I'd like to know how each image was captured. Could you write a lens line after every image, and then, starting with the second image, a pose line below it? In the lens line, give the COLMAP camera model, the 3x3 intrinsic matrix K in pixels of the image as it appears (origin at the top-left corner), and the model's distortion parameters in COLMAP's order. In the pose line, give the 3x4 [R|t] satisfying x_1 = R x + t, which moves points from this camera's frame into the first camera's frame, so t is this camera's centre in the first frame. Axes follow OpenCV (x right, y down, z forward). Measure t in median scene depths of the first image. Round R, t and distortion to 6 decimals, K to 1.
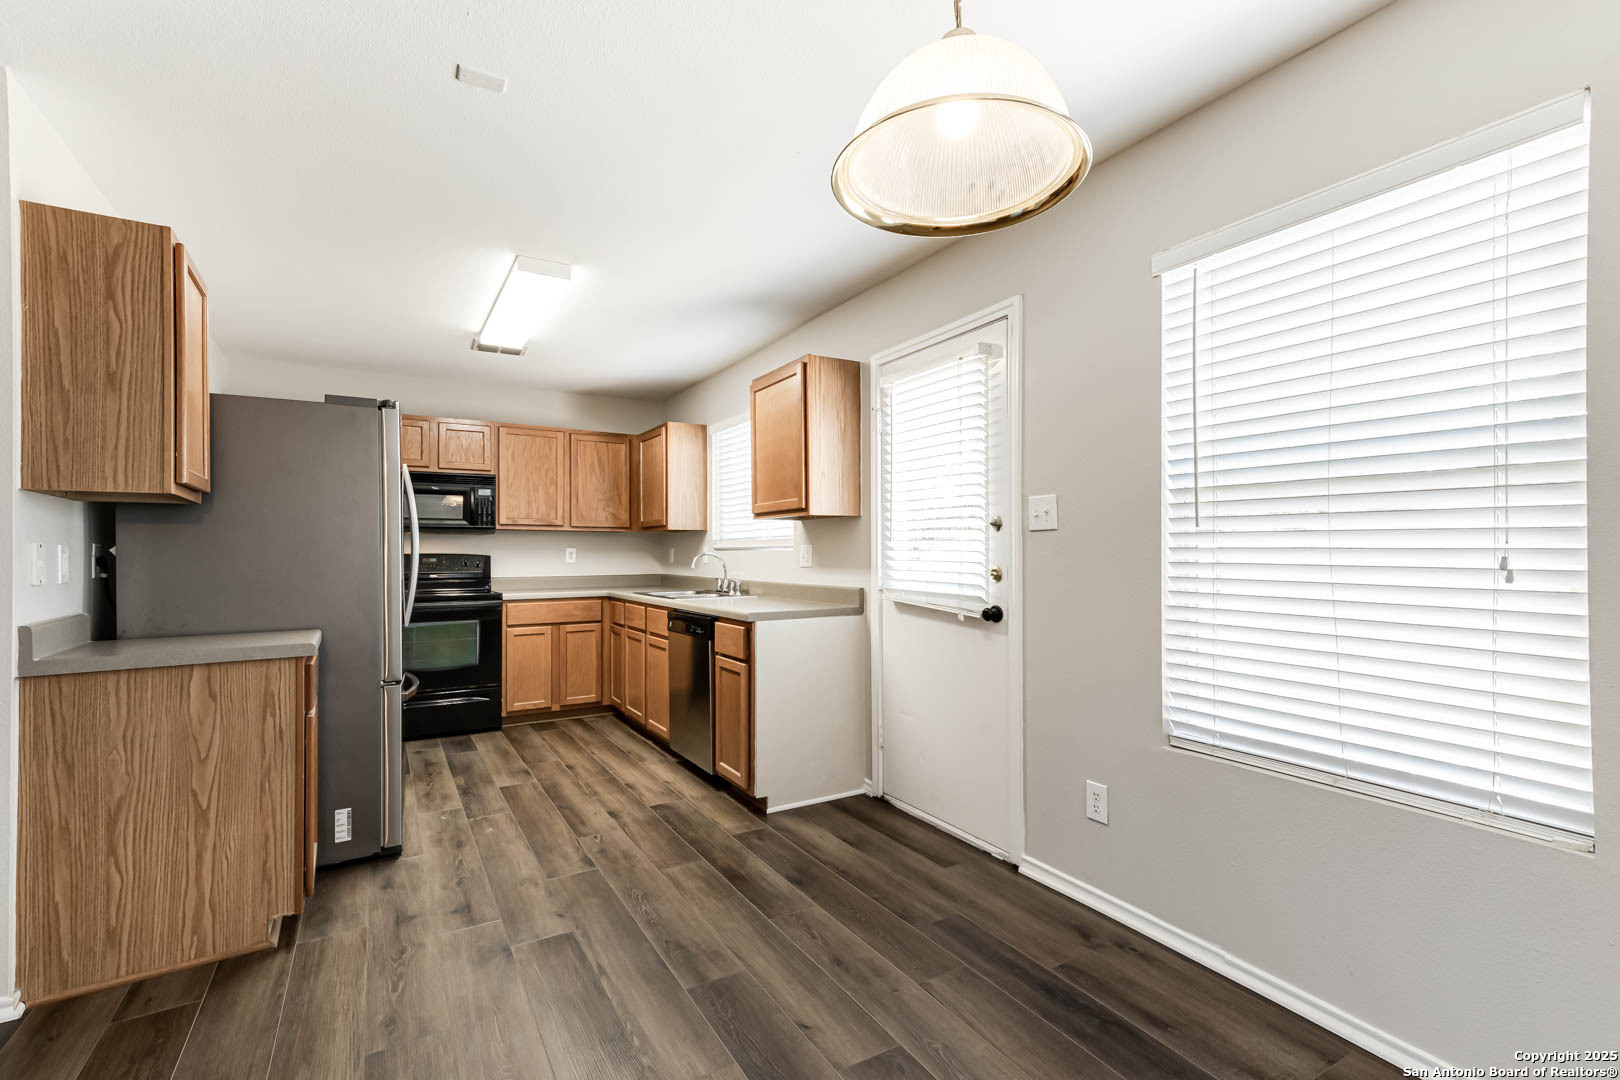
lens RADIAL K [[729.1, 0, 809.0], [0, 729.1, 546.3], [0, 0, 1]] dist [0.025229, -0.000211]
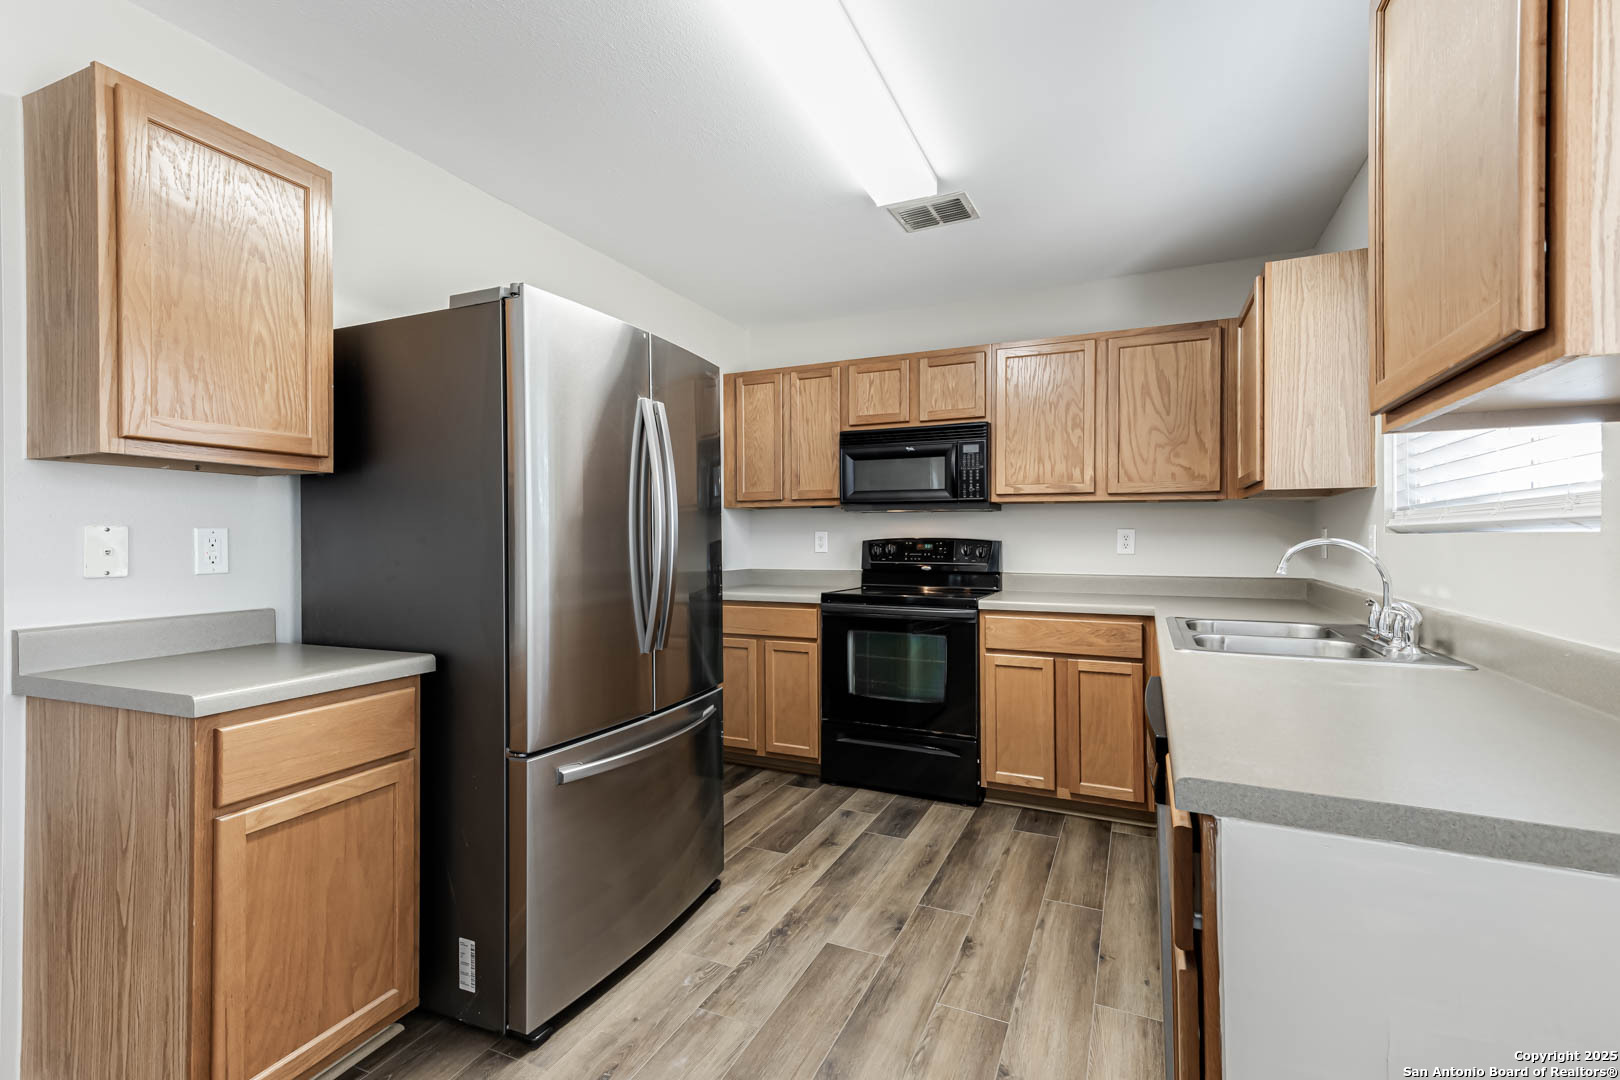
lens RADIAL K [[740.7, 0, 803.1], [0, 740.7, 534.4], [0, 0, 1]] dist [0.027117, 0.000009]
pose [[0.571128, 0.000400, -0.820861, 0.049639], [0.005666, 0.999974, 0.004430, 0.003120], [0.820842, -0.007181, 0.571111, 0.639621]]
